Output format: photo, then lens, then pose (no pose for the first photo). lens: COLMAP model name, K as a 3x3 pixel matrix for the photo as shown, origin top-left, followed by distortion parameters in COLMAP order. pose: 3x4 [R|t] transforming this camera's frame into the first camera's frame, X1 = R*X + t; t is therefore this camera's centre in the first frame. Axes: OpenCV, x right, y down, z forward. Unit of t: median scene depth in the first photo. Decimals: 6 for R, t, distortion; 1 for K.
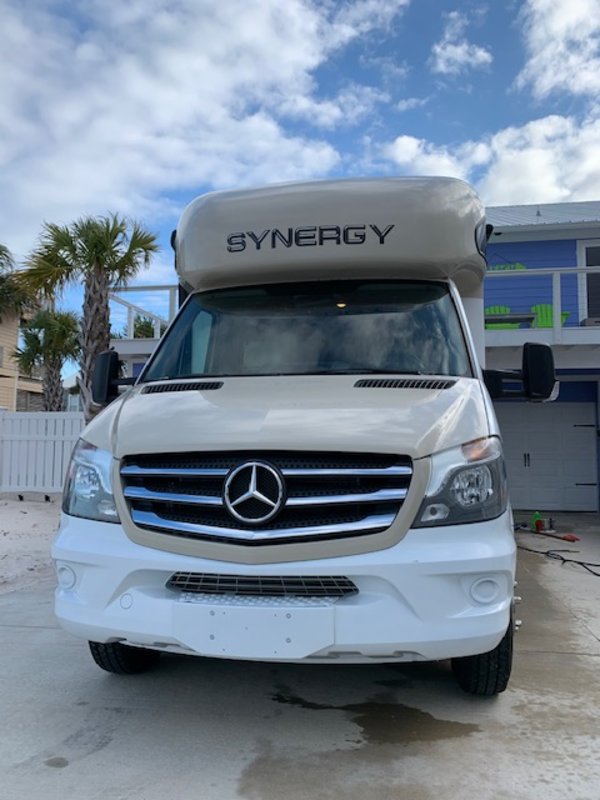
lens RADIAL K [[598.4, 0, 300.0], [0, 598.4, 400.0], [0, 0, 1]] dist [0.089692, -0.105168]
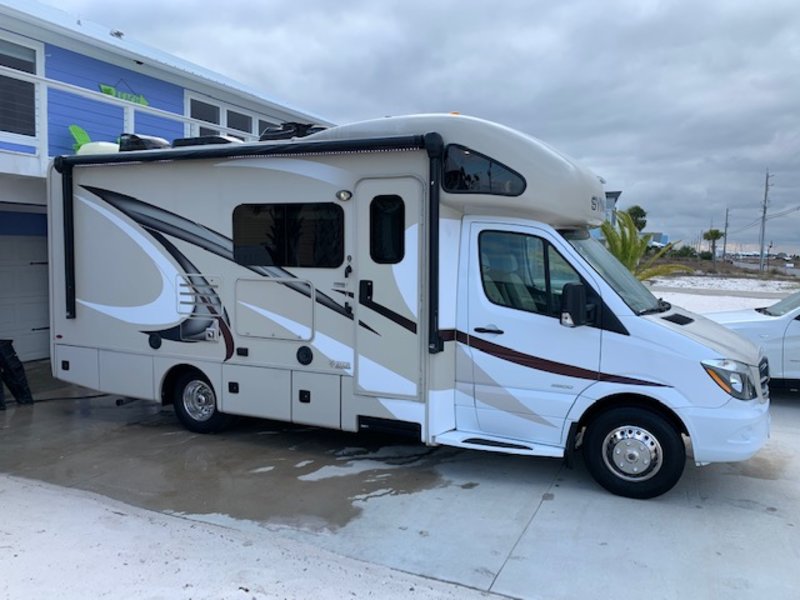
lens RADIAL K [[598.4, 0, 400.0], [0, 598.4, 300.0], [0, 0, 1]] dist [0.089692, -0.105168]
pose [[0.273505, -0.083405, 0.958248, -2.499363], [-0.083772, 0.990383, 0.110112, -0.238547], [-0.958216, -0.110390, 0.263887, 1.605705]]
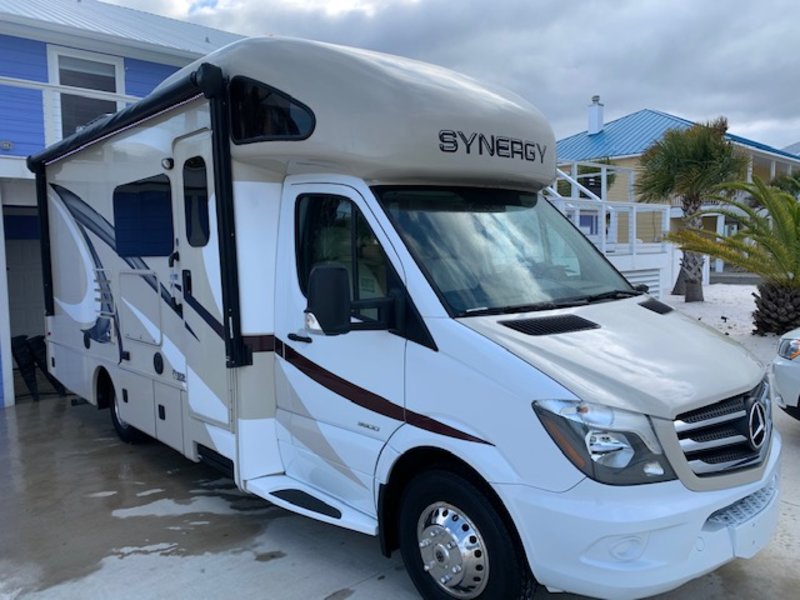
lens RADIAL K [[607.0, 0, 400.0], [0, 607.0, 300.0], [0, 0, 1]] dist [0.023789, -0.005472]
pose [[0.630693, -0.080821, 0.771813, -1.359881], [-0.034085, 0.990717, 0.131596, -0.222485], [-0.775284, -0.109303, 0.622083, 0.722665]]
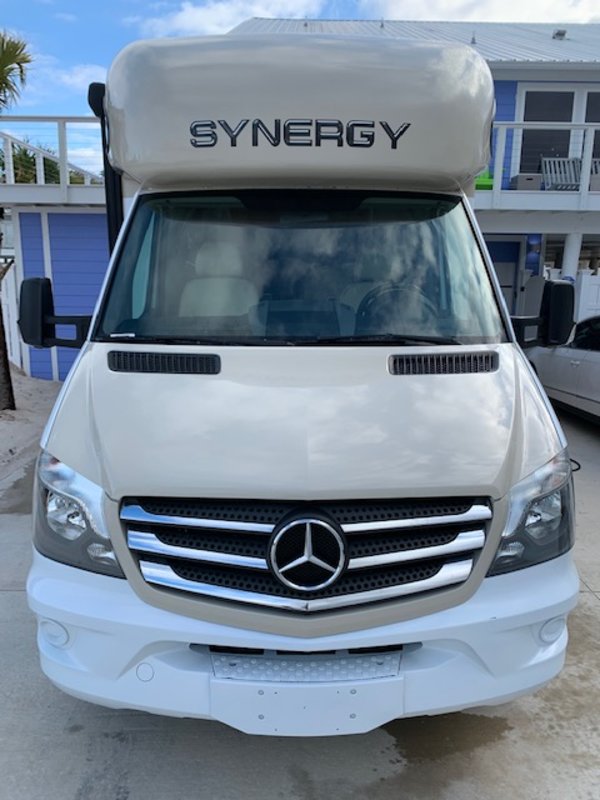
lens RADIAL K [[607.0, 0, 300.0], [0, 607.0, 400.0], [0, 0, 1]] dist [0.023789, -0.005472]
pose [[0.985555, -0.027890, 0.167043, -0.192528], [-0.018505, 0.962705, 0.269918, -0.232602], [-0.168341, -0.269110, 0.948283, 0.260214]]
